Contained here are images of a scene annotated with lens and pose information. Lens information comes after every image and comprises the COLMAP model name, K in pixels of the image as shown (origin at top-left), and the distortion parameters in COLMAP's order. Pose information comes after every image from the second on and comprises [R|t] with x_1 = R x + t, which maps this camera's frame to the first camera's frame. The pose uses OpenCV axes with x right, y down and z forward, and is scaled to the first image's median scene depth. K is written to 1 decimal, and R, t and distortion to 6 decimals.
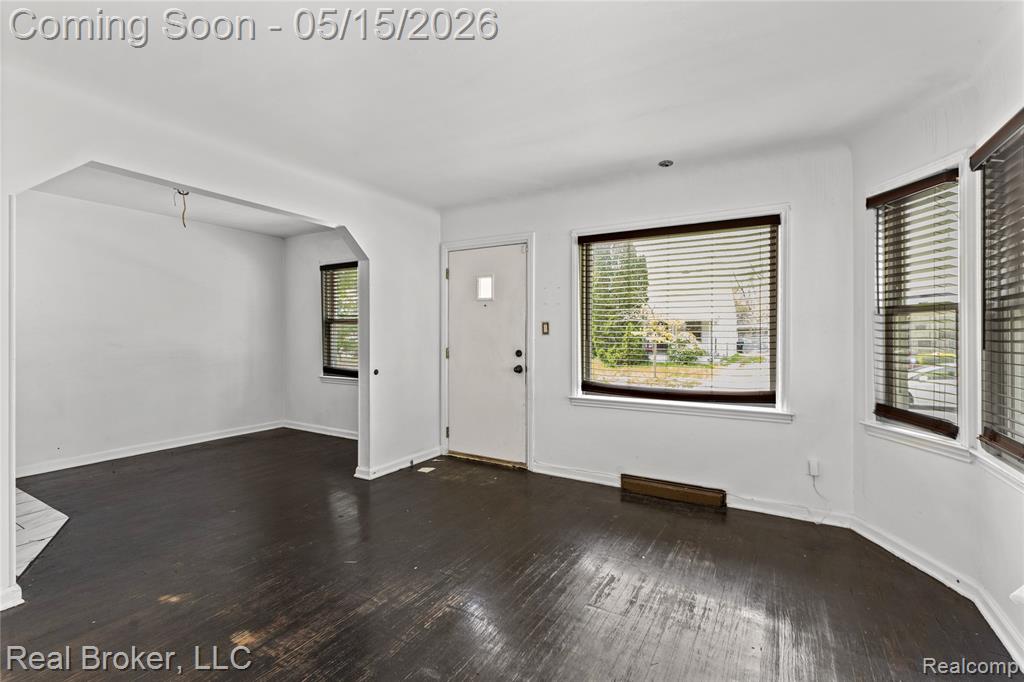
lens RADIAL K [[453.0, 0, 513.0], [0, 453.0, 329.8], [0, 0, 1]] dist [-0.001446, 0.000527]
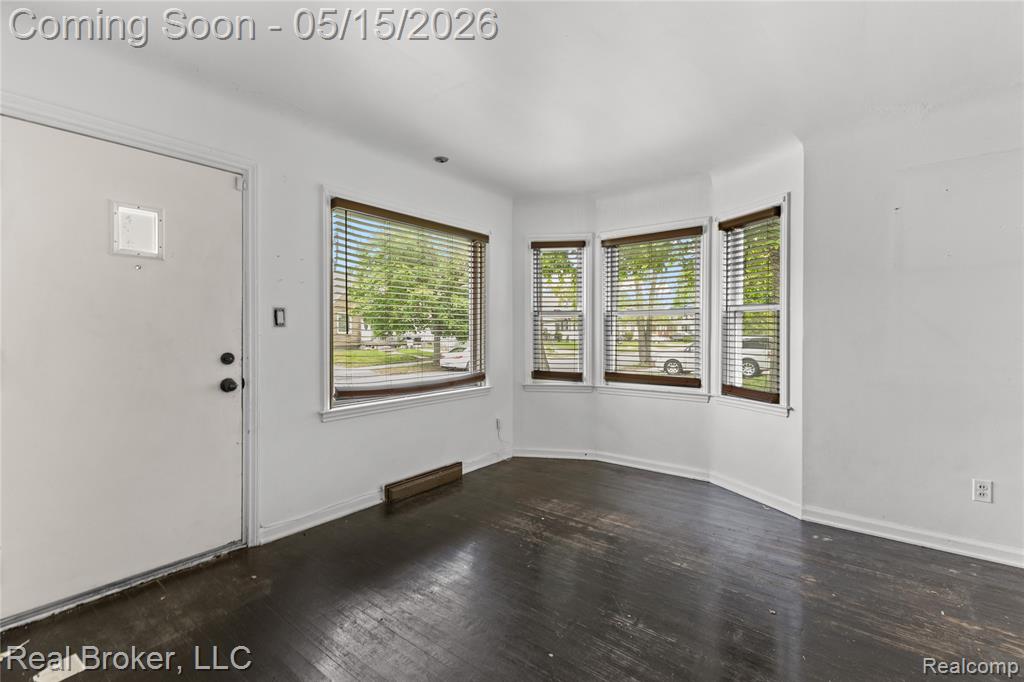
lens RADIAL K [[460.9, 0, 512.7], [0, 460.9, 335.3], [0, 0, 1]] dist [0.013741, -0.000086]
pose [[0.124365, -0.007654, 0.992207, -0.573289], [-0.005649, 0.999949, 0.008422, 0.016103], [-0.992220, -0.006652, 0.124315, 0.600068]]
